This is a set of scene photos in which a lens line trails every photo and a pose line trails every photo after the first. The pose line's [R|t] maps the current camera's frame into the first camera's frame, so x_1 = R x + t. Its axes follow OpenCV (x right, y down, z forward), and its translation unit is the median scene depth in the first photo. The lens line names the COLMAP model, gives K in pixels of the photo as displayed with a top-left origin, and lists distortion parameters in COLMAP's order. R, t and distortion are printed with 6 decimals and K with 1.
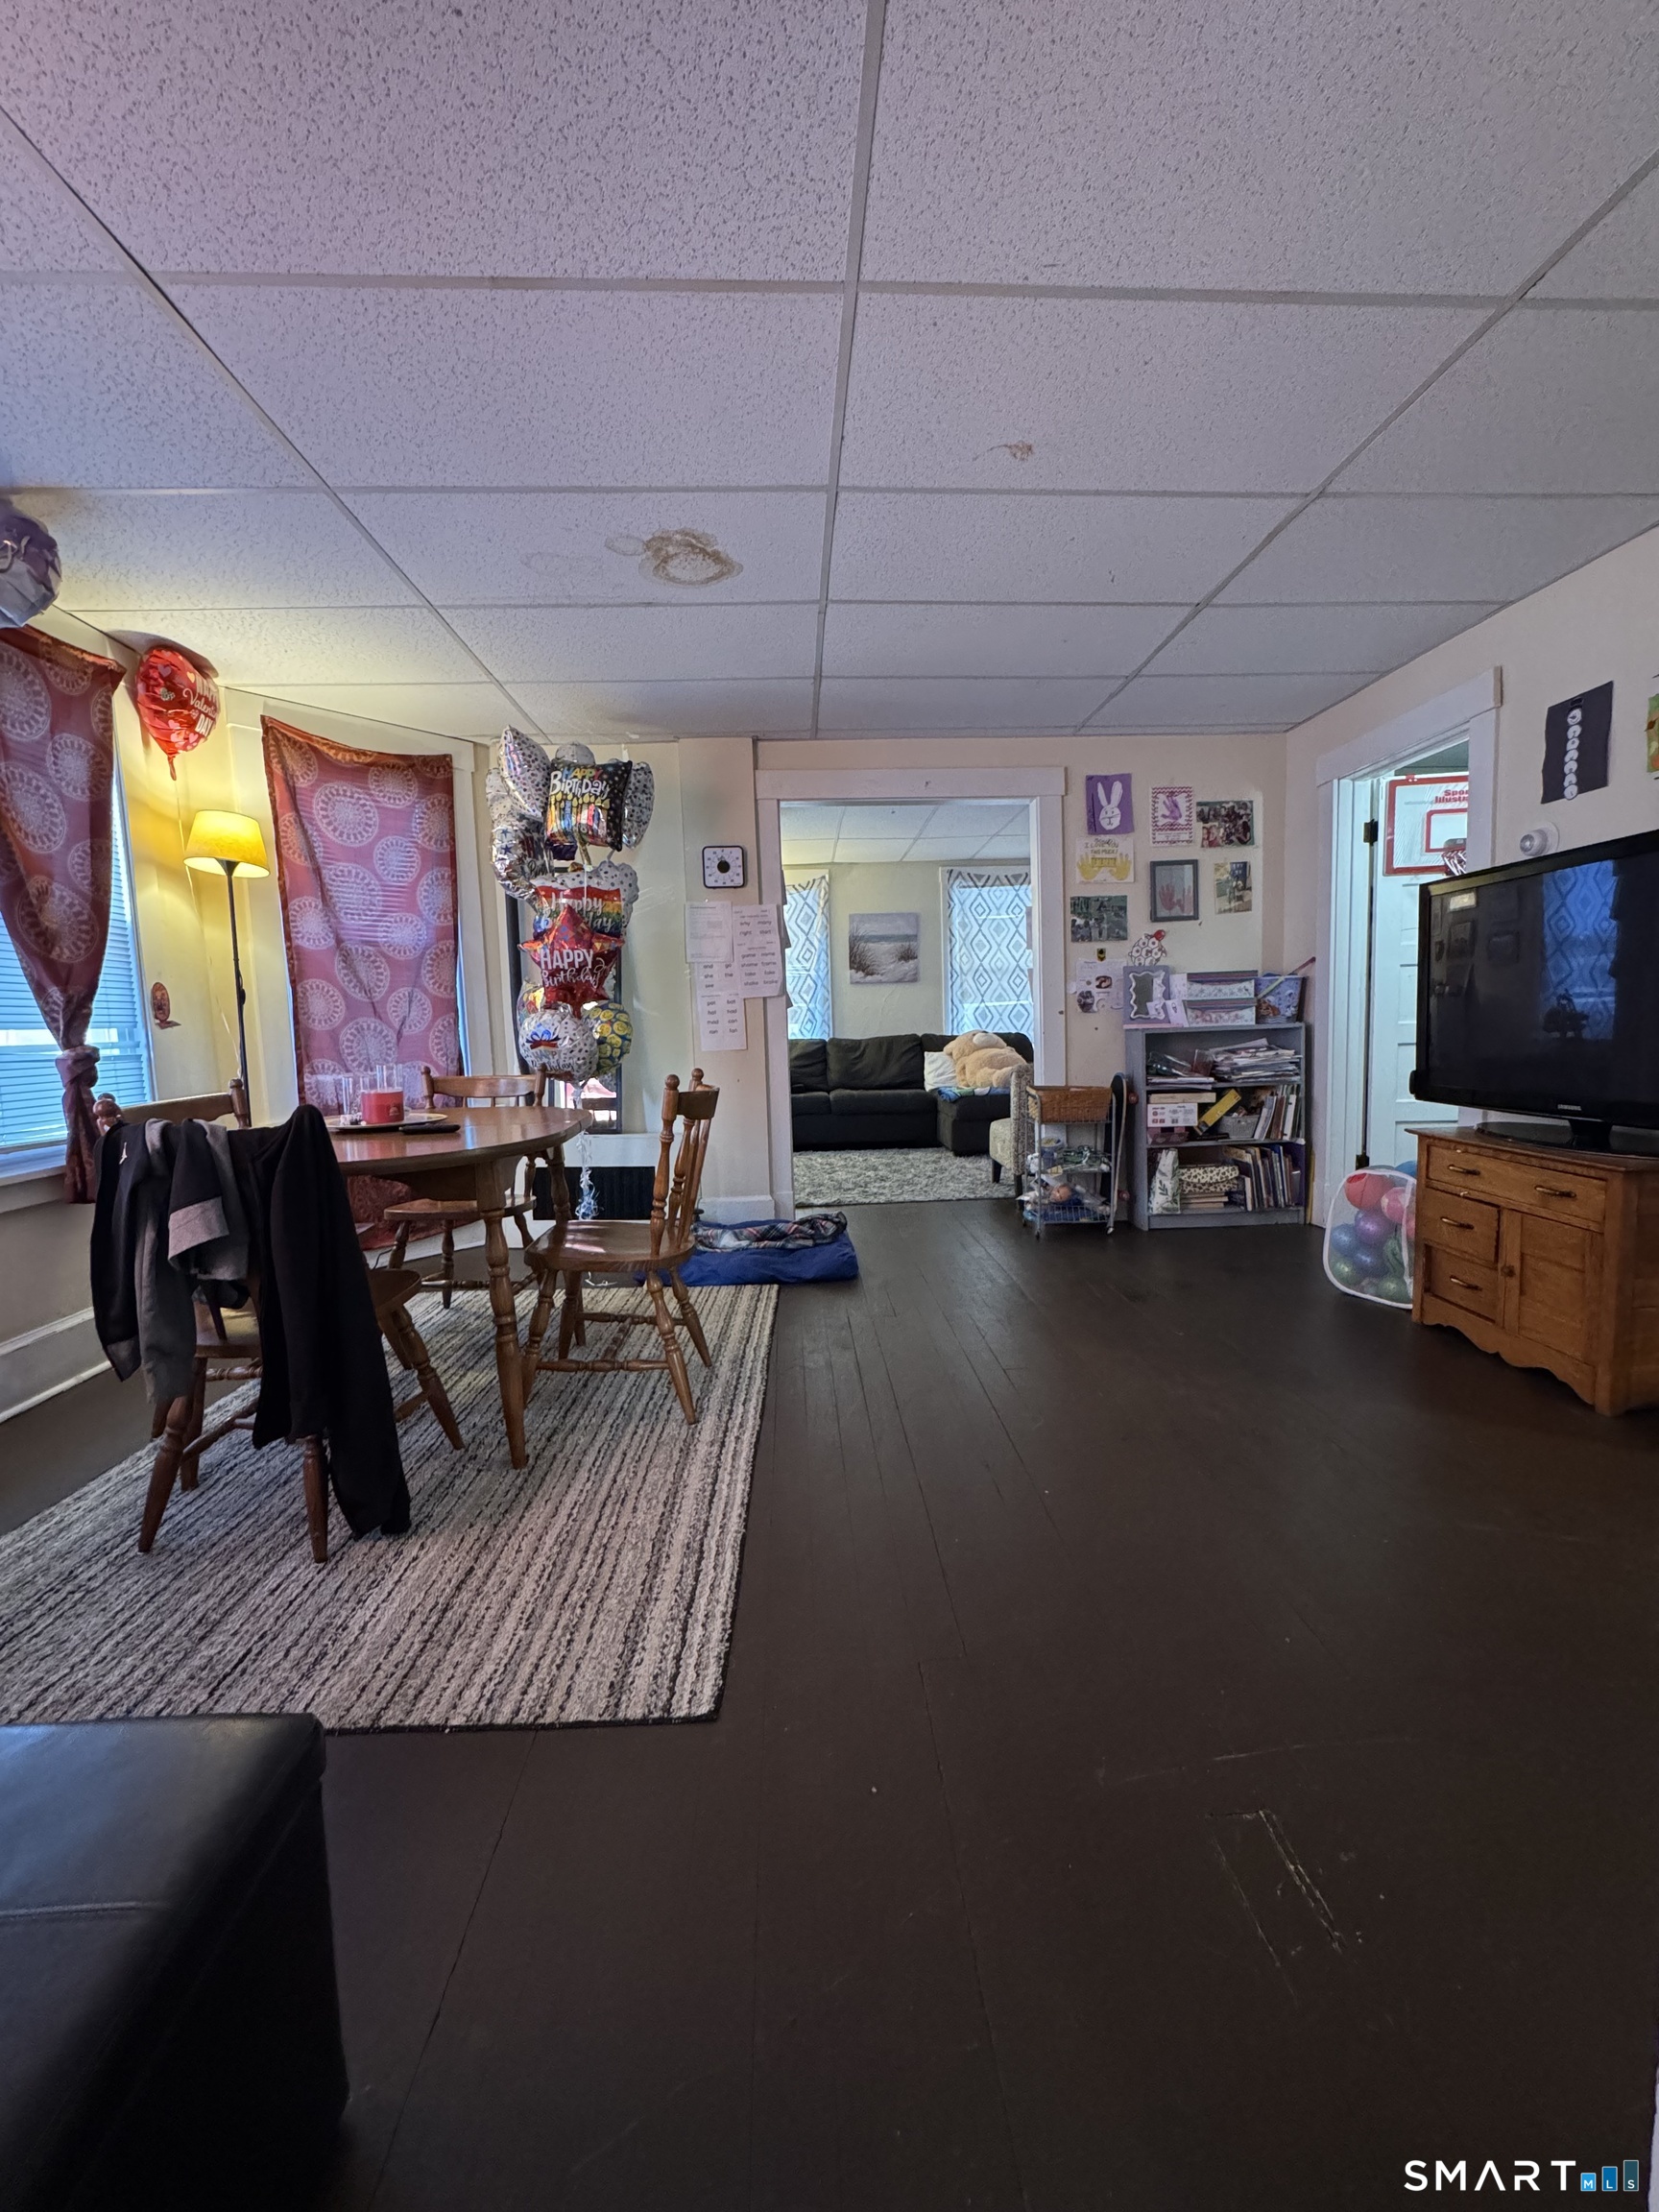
lens RADIAL K [[880.6, 0, 831.9], [0, 880.6, 1101.7], [0, 0, 1]] dist [-0.001849, 0.004331]
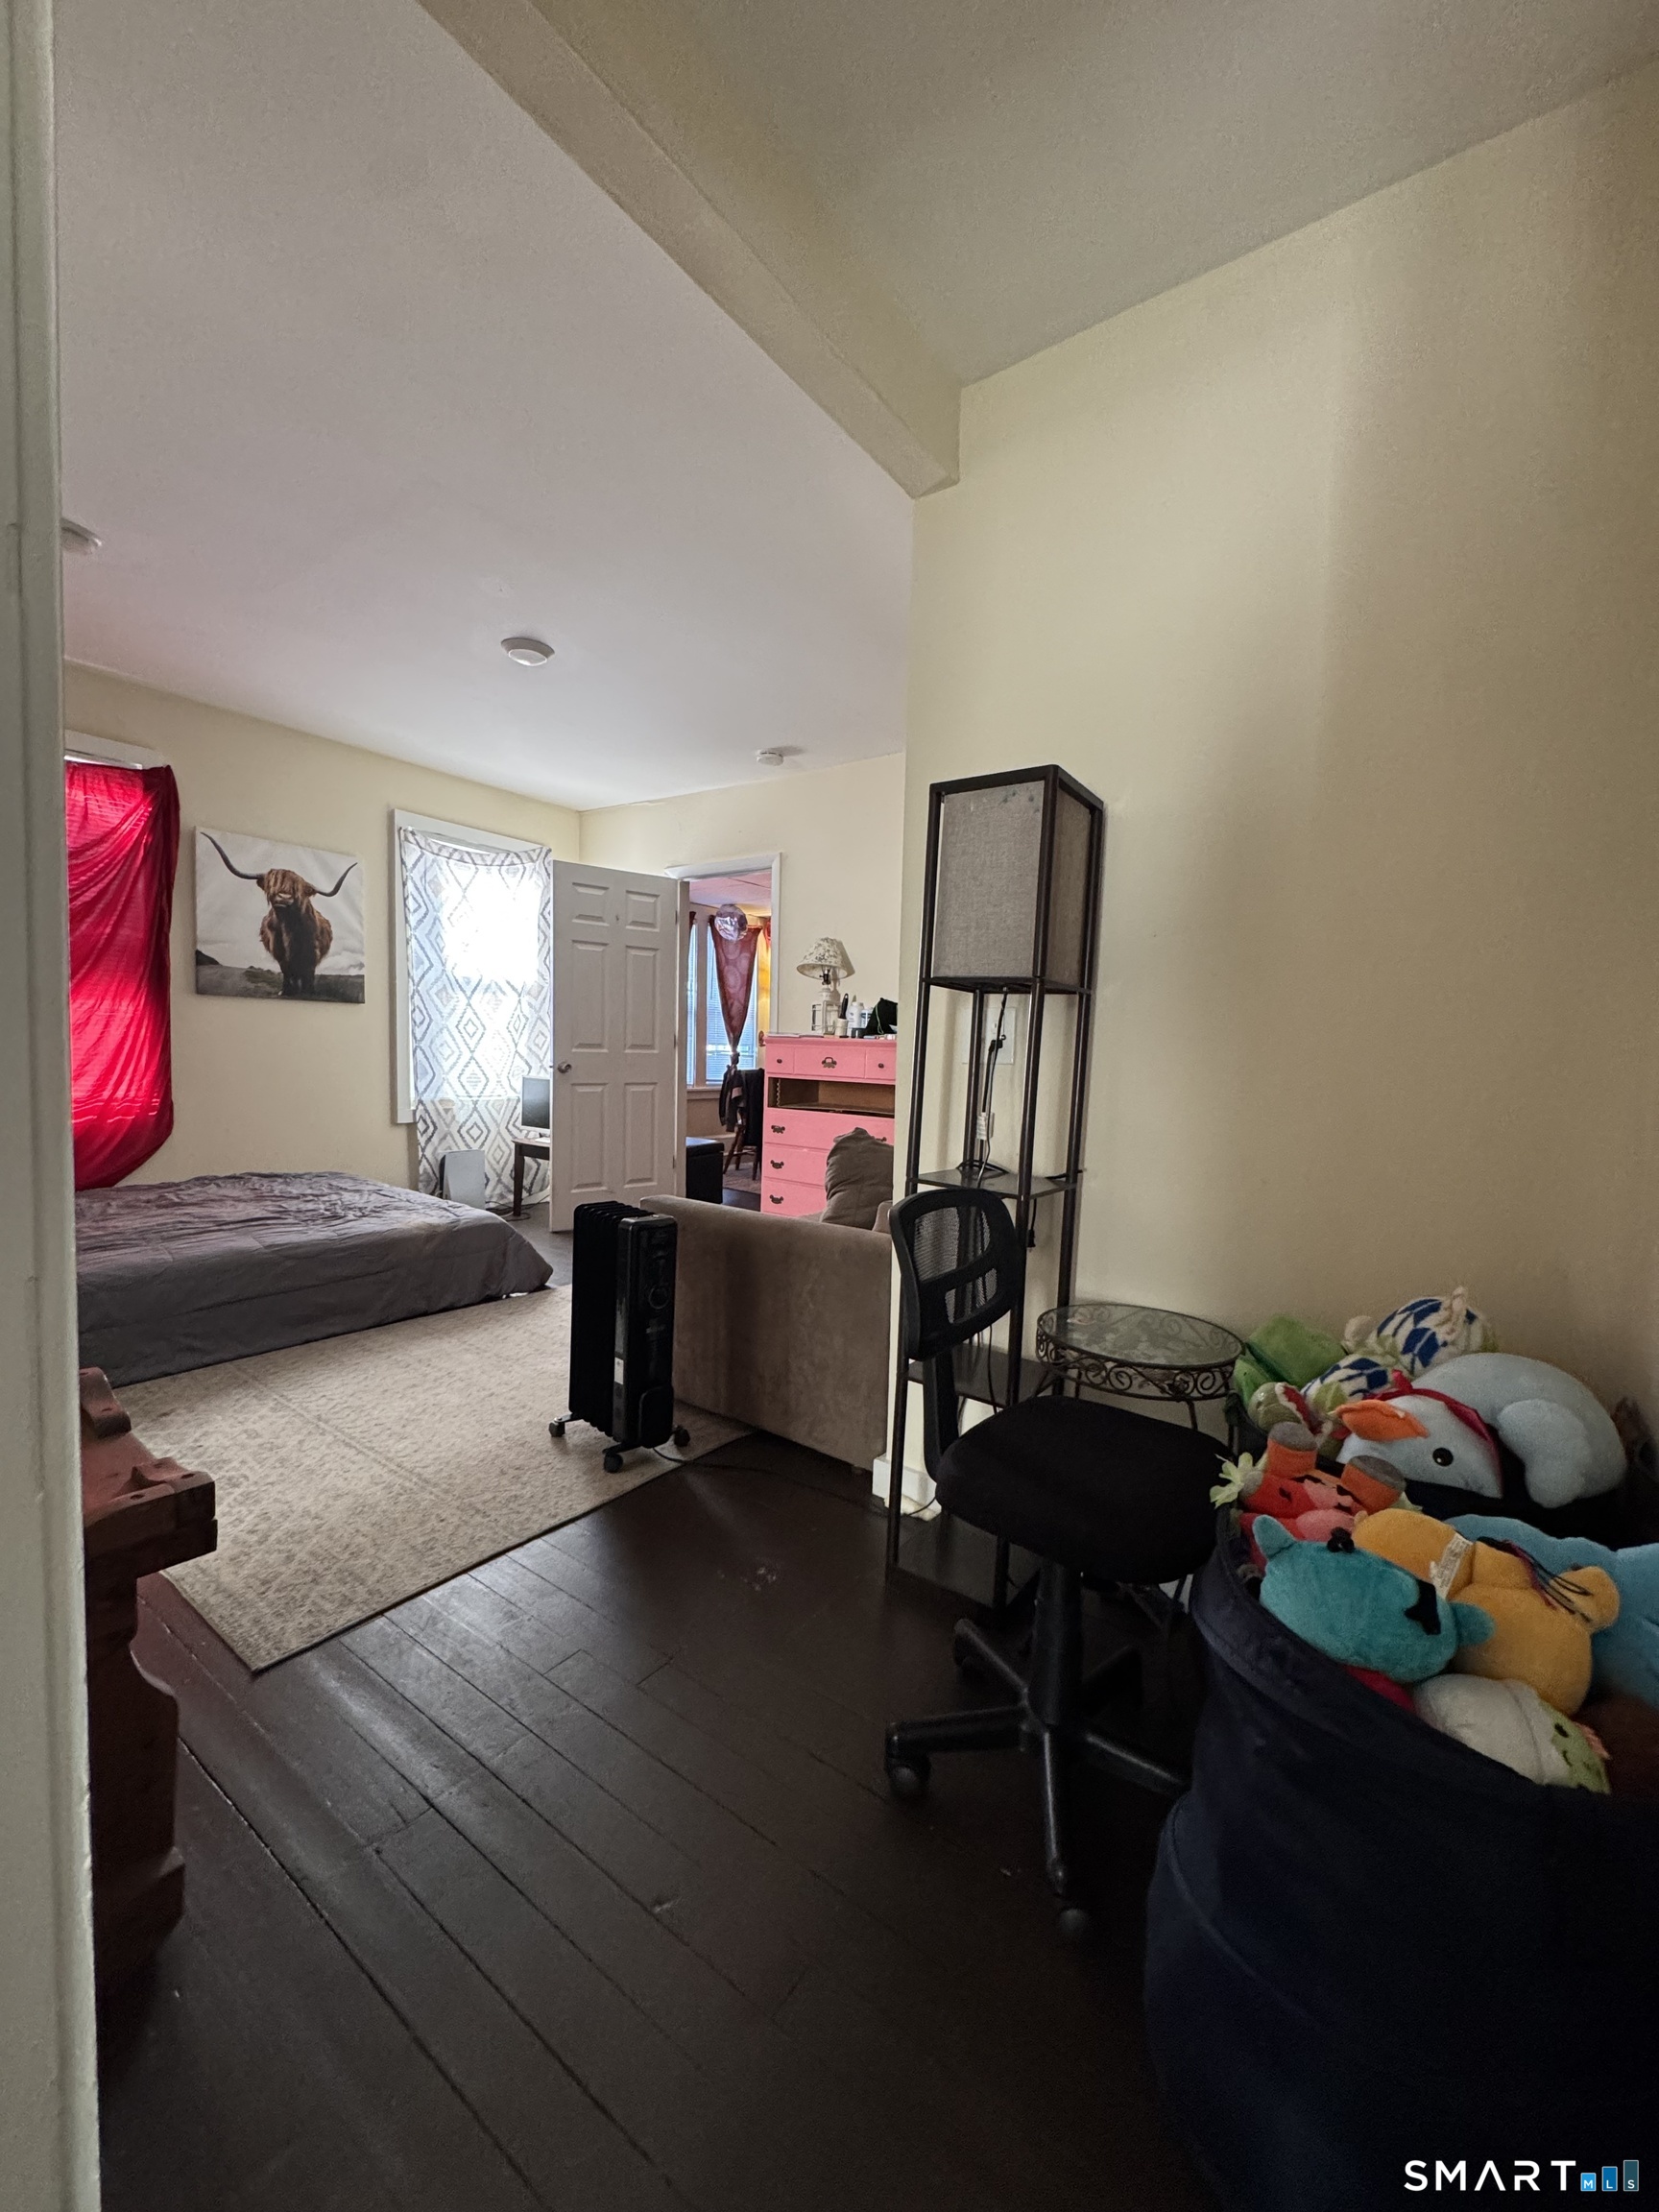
lens RADIAL K [[880.6, 0, 831.9], [0, 880.6, 1101.7], [0, 0, 1]] dist [-0.001849, 0.004331]
pose [[0.784802, 0.083699, -0.614068, 1.307825], [-0.102035, 0.994767, 0.005185, 0.061634], [0.611289, 0.058587, 0.789236, -1.214836]]
